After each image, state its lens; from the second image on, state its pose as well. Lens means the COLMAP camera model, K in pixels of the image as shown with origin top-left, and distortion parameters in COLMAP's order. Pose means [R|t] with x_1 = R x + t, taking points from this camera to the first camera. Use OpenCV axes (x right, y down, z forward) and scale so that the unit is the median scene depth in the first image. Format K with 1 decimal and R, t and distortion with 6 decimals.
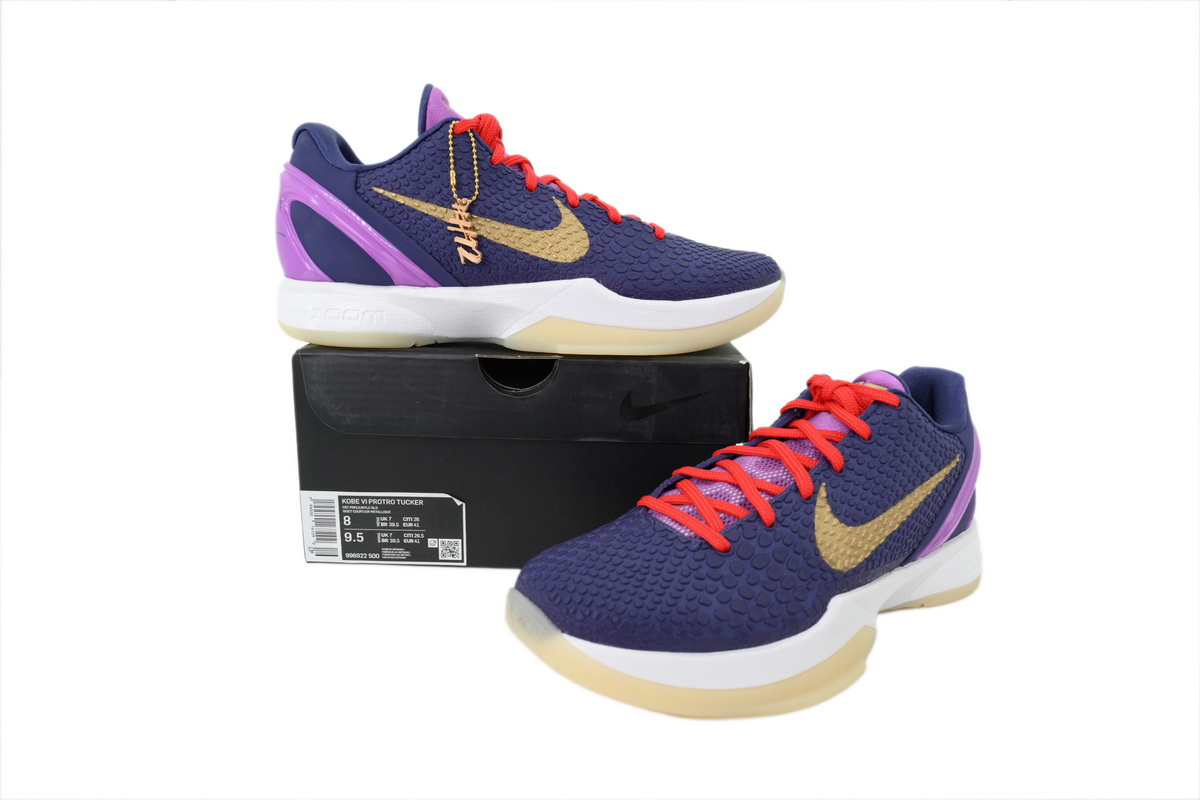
lens RADIAL K [[838.0, 0, 600.0], [0, 838.0, 400.0], [0, 0, 1]] dist [0.001028, -0.000032]
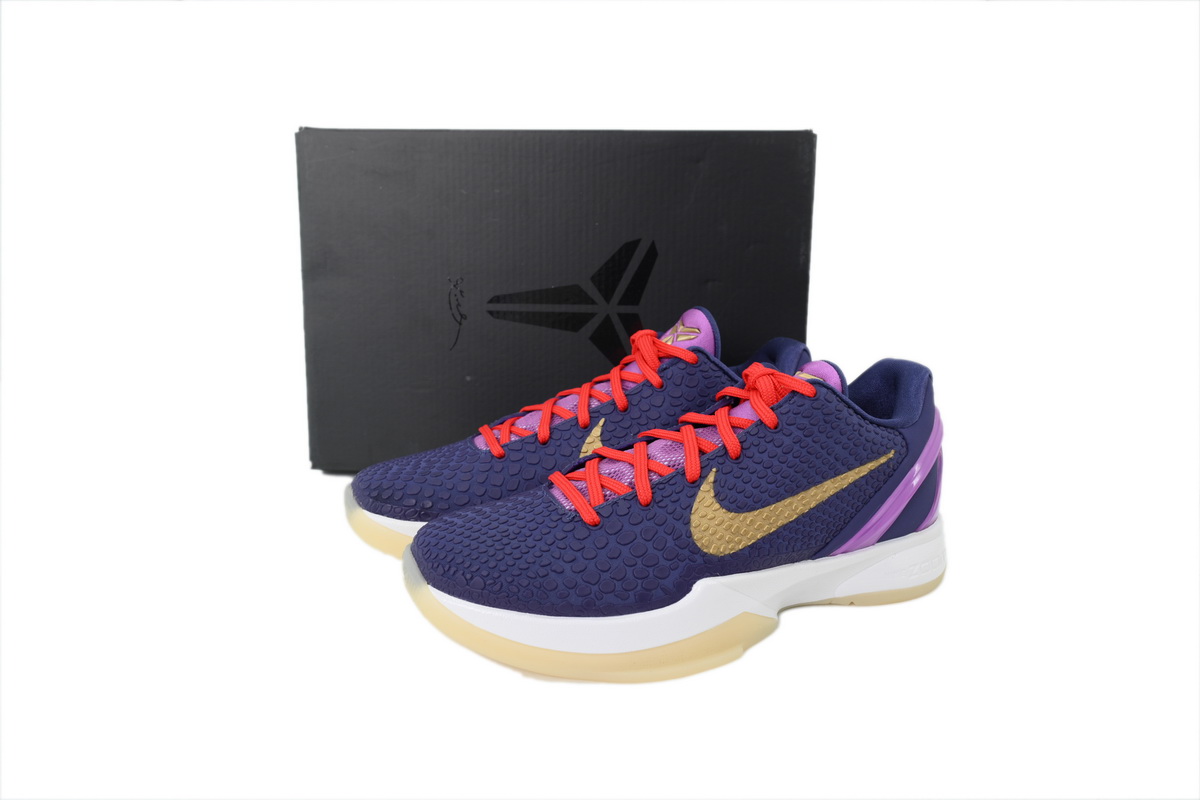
lens RADIAL K [[838.0, 0, 600.0], [0, 838.0, 400.0], [0, 0, 1]] dist [0.001028, -0.000032]
pose [[0.962862, 0.039040, -0.267157, 0.407414], [-0.035791, 0.999214, 0.017023, 0.003849], [0.267612, -0.006829, 0.963503, -0.014719]]
